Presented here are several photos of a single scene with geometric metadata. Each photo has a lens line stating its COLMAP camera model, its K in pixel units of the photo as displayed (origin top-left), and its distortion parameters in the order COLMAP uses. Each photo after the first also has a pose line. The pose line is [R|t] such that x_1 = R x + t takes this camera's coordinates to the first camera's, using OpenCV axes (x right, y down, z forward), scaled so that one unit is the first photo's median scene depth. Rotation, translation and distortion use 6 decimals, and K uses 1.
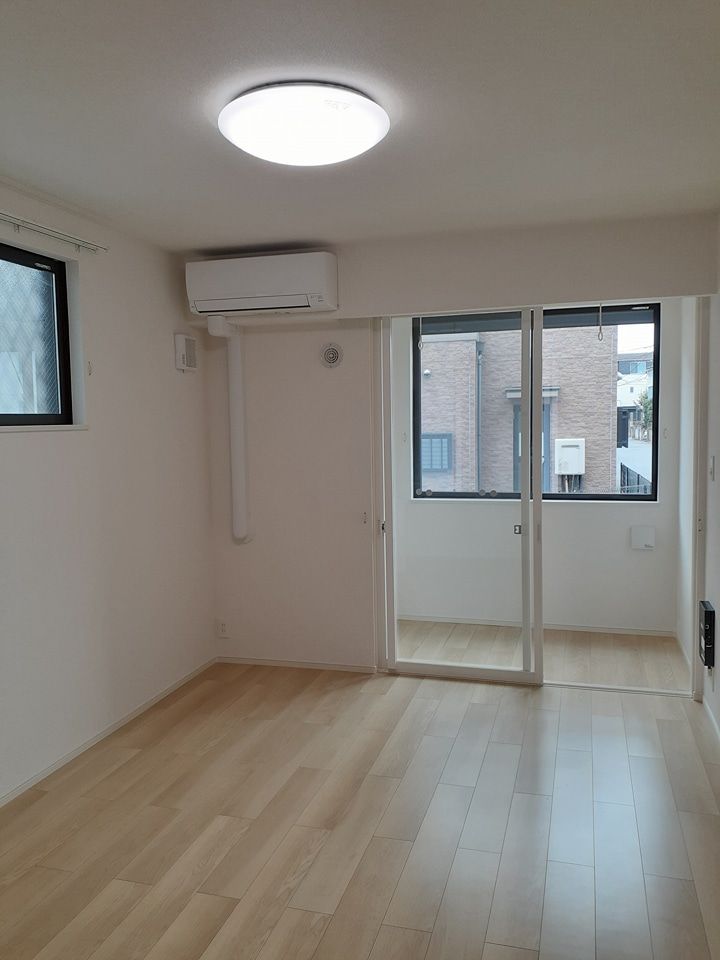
lens RADIAL K [[772.9, 0, 360.0], [0, 772.9, 480.0], [0, 0, 1]] dist [0.092365, -0.083445]
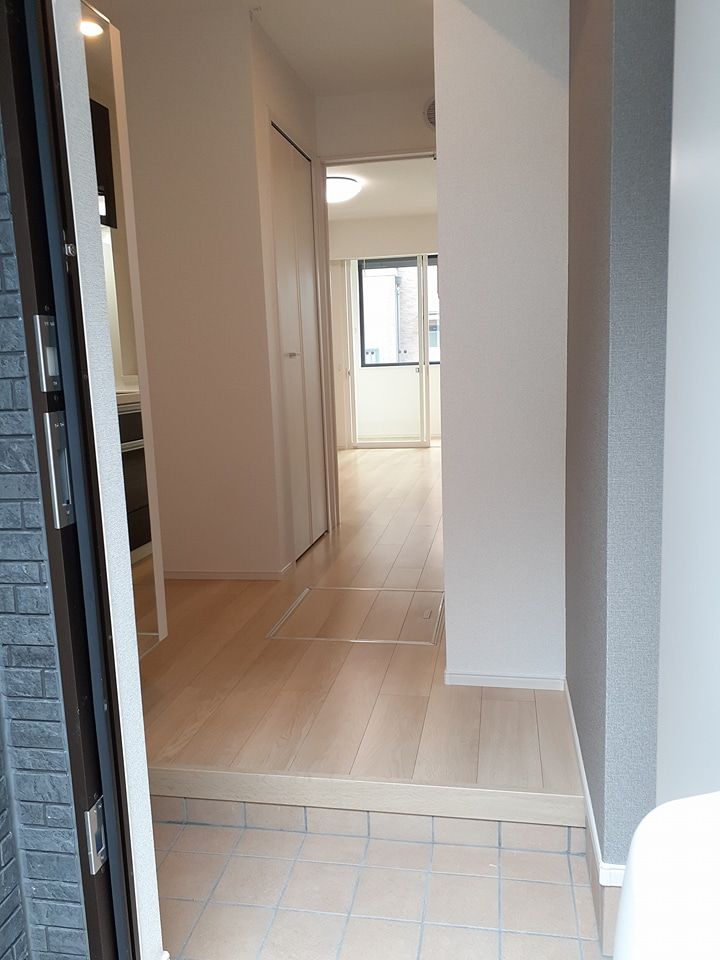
lens RADIAL K [[772.9, 0, 360.0], [0, 772.9, 480.0], [0, 0, 1]] dist [0.092365, -0.083445]
pose [[0.994867, -0.030468, 0.096493, -0.048856], [0.023349, 0.996980, 0.074070, 0.067758], [-0.098459, -0.071437, 0.992574, -0.336097]]
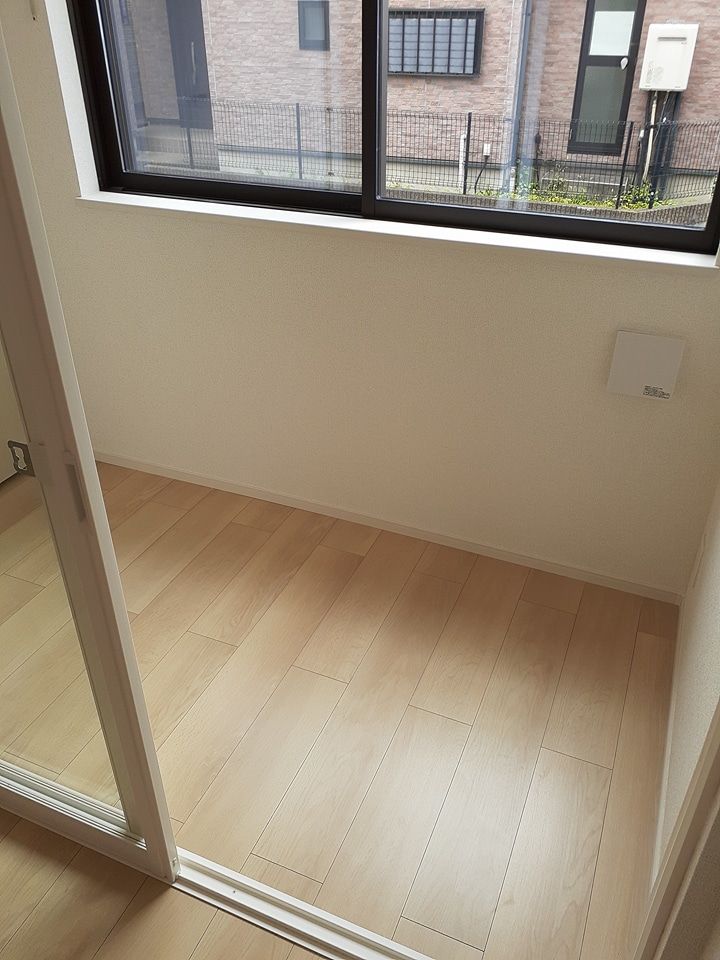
lens RADIAL K [[772.9, 0, 360.0], [0, 772.9, 480.0], [0, 0, 1]] dist [0.092365, -0.083445]
pose [[0.993047, 0.081363, -0.085071, 0.110211], [-0.033141, 0.886688, 0.461179, -0.015243], [0.112955, -0.455153, 0.883220, 0.267444]]
